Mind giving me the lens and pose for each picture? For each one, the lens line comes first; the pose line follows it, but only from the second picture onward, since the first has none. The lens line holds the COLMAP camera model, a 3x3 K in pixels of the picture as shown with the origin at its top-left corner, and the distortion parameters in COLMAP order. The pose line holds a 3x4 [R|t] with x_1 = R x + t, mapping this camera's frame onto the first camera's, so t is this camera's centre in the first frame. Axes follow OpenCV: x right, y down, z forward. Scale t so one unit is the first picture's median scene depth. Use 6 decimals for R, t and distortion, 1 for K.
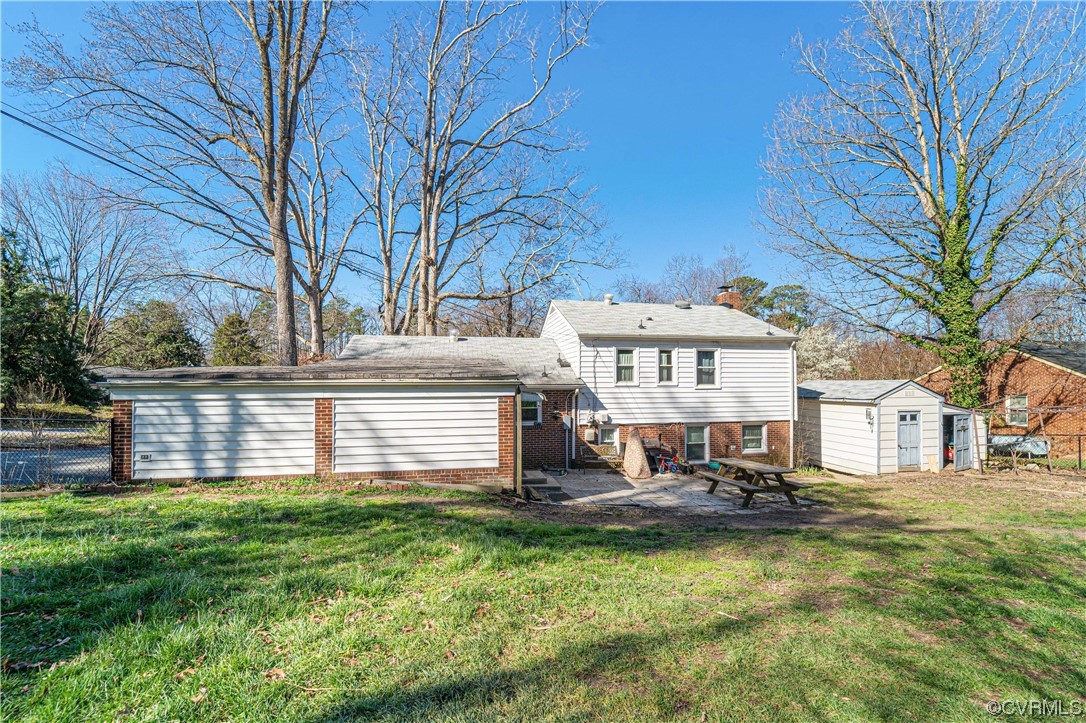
lens RADIAL K [[466.1, 0, 543.0], [0, 466.1, 361.5], [0, 0, 1]] dist [0.002074, 0.000163]
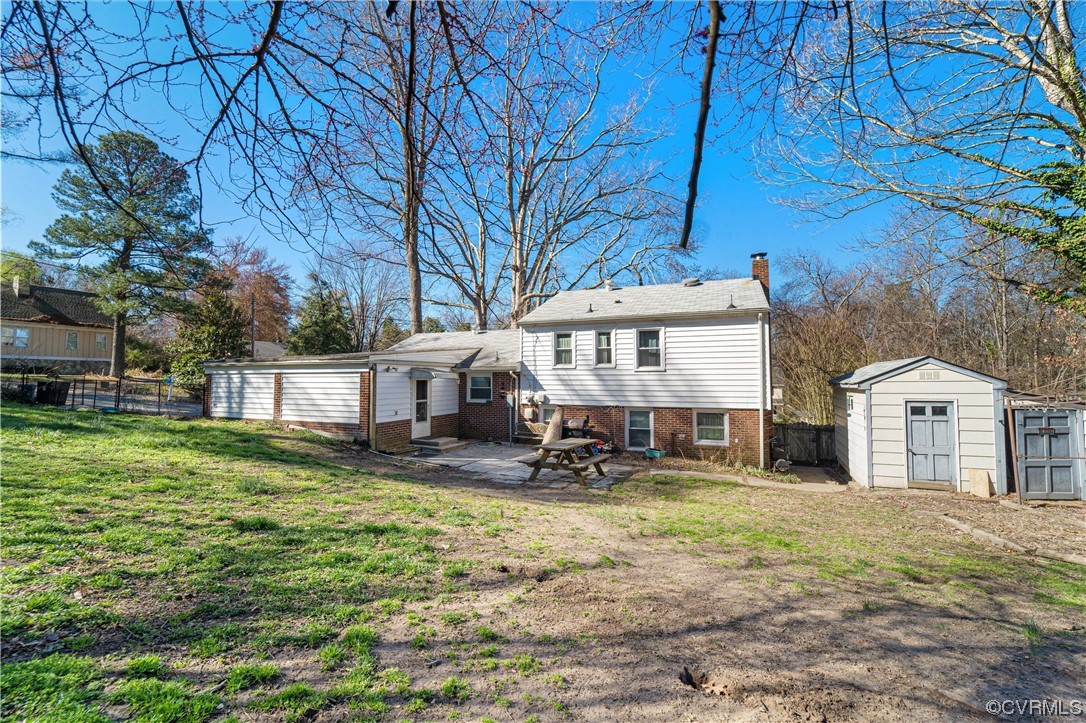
lens RADIAL K [[436.1, 0, 543.0], [0, 436.1, 361.5], [0, 0, 1]] dist [-0.001261, -0.000114]
pose [[0.836500, -0.019107, -0.547633, 0.668255], [0.020003, 0.999791, -0.004329, 0.039656], [0.547601, -0.007334, 0.836707, 0.156007]]
